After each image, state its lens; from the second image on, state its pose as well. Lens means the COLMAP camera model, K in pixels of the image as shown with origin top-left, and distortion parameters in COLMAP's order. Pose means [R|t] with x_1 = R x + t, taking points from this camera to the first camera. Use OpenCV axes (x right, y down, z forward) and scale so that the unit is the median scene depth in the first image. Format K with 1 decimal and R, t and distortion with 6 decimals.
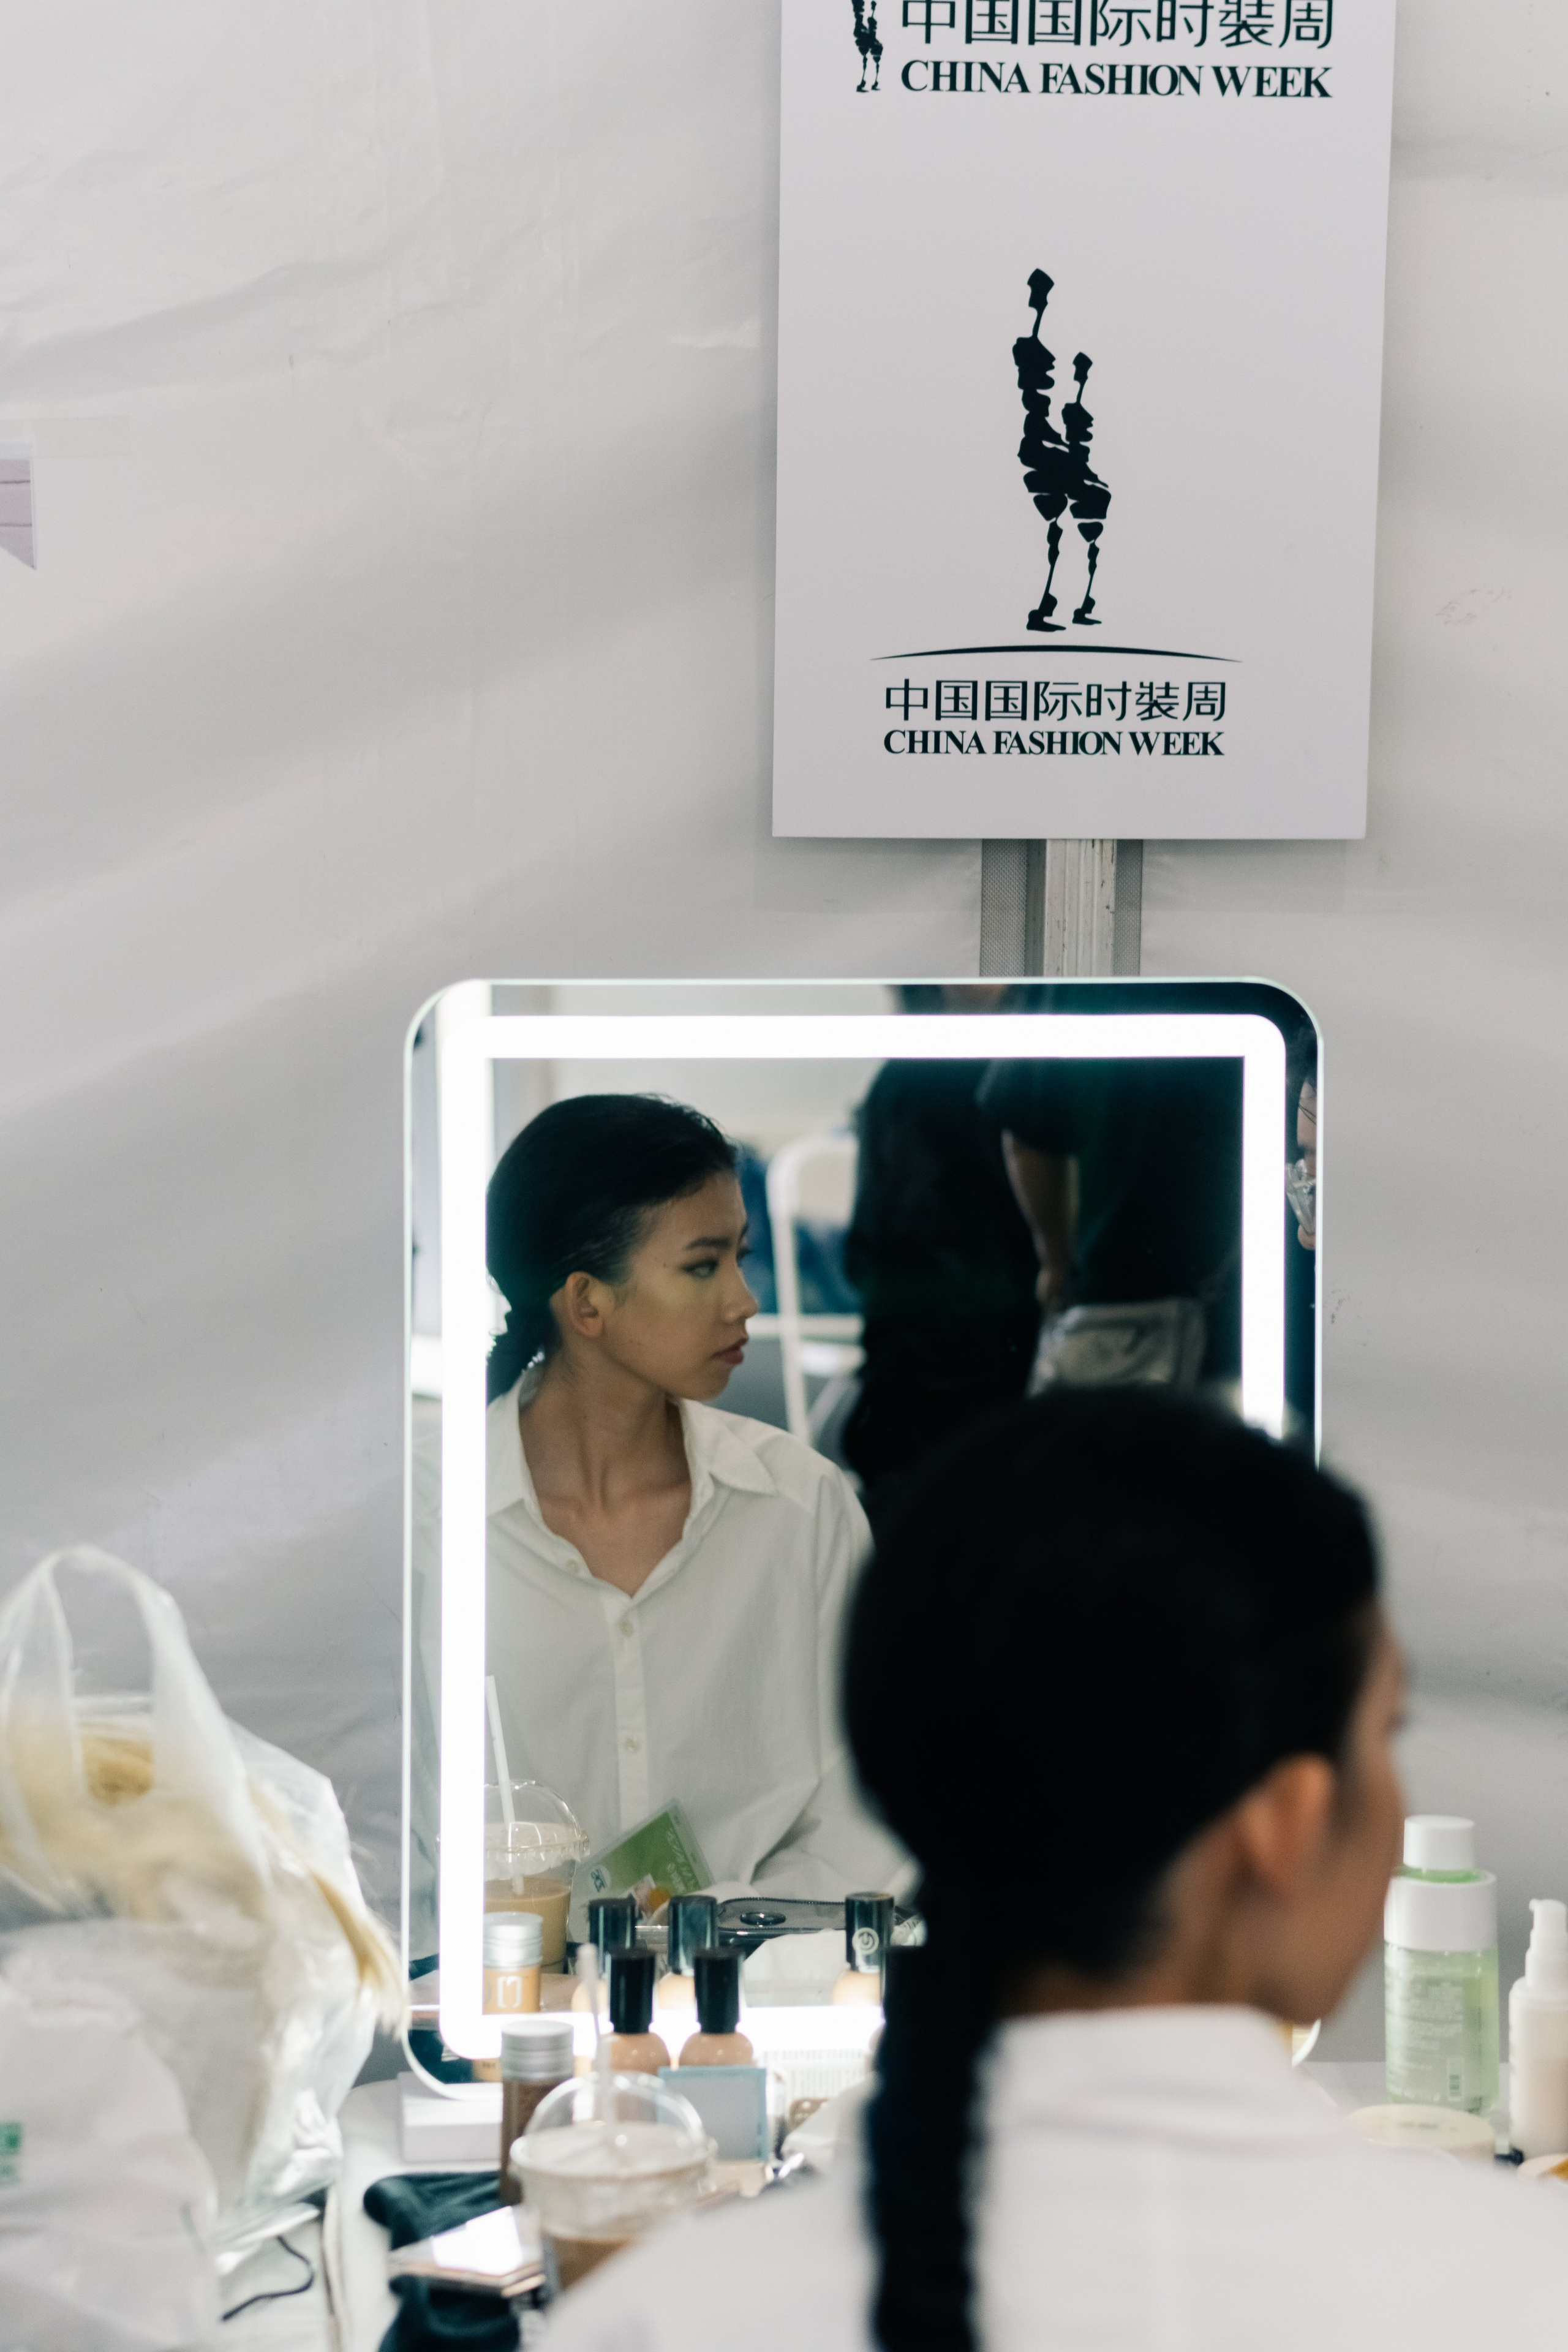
lens RADIAL K [[5512.0, 0, 784.0], [0, 5512.0, 1176.0], [0, 0, 1]] dist [0.790908, 0.044002]
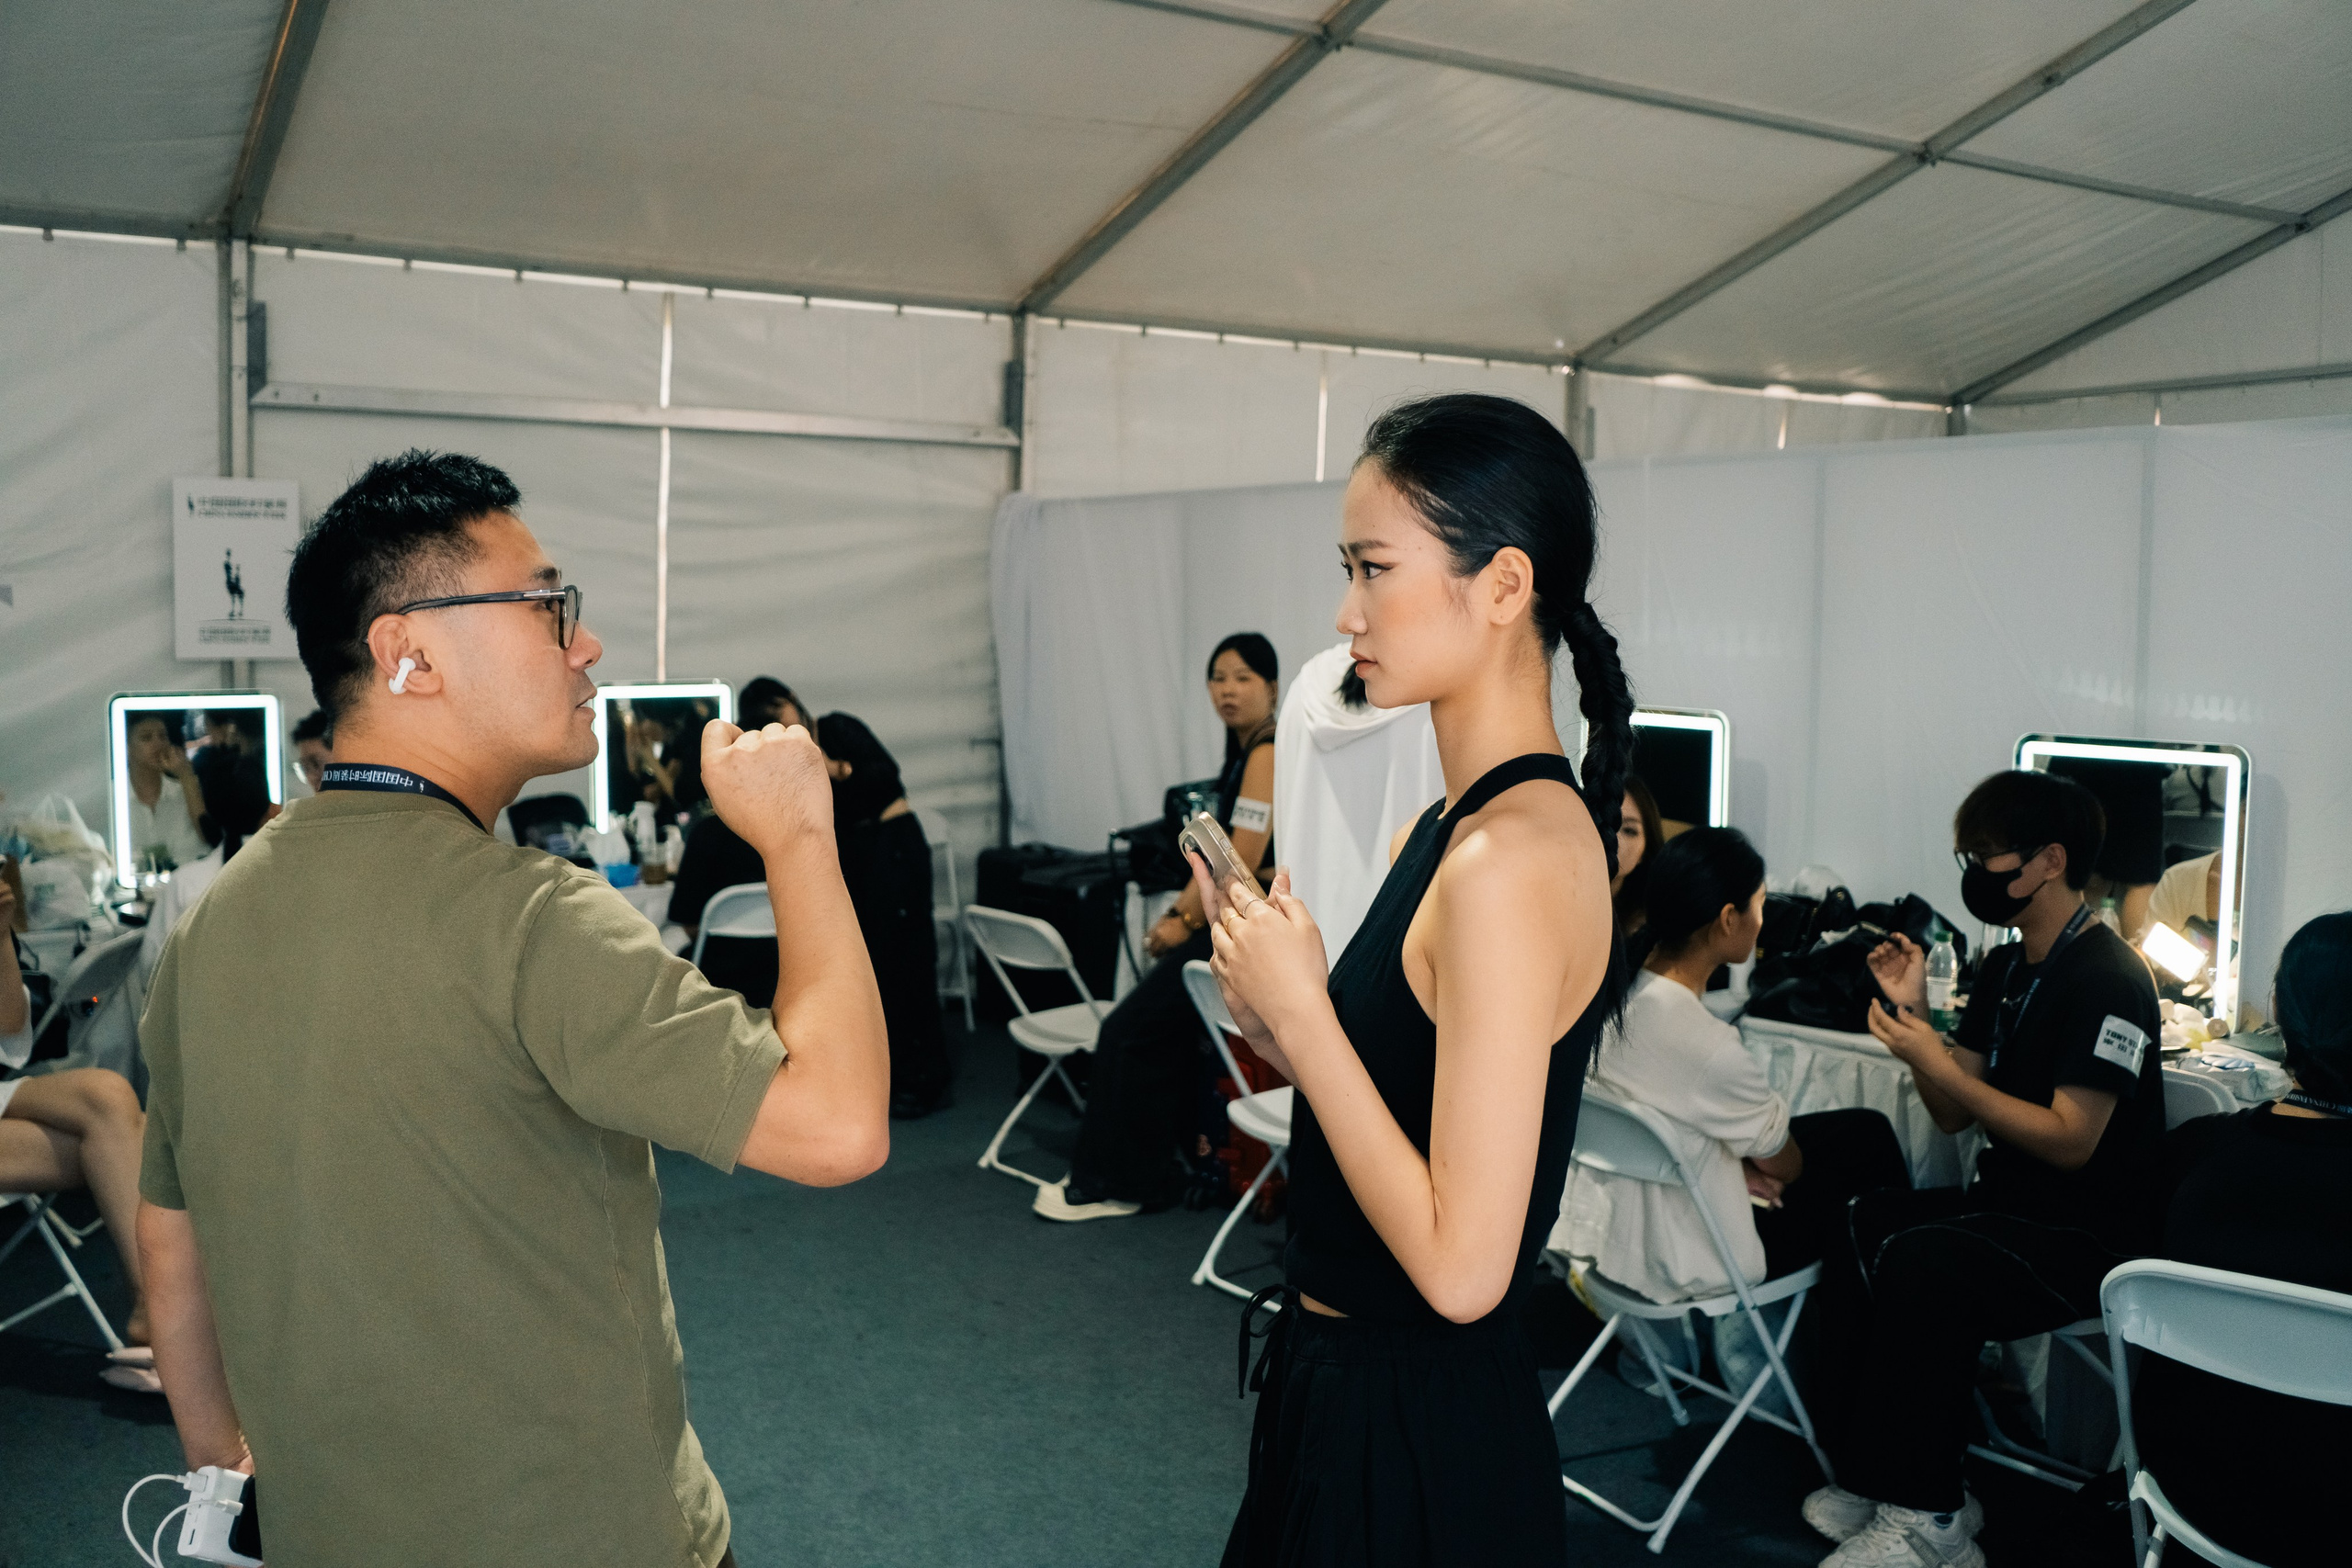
lens RADIAL K [[2376.3, 0, 1176.0], [0, 2376.3, 784.0], [0, 0, 1]] dist [-0.000843, 0.153175]
pose [[0.912048, -0.023215, 0.409426, -0.065361], [0.003873, 0.998839, 0.048009, -0.046801], [-0.410066, -0.042201, 0.911079, -1.406693]]
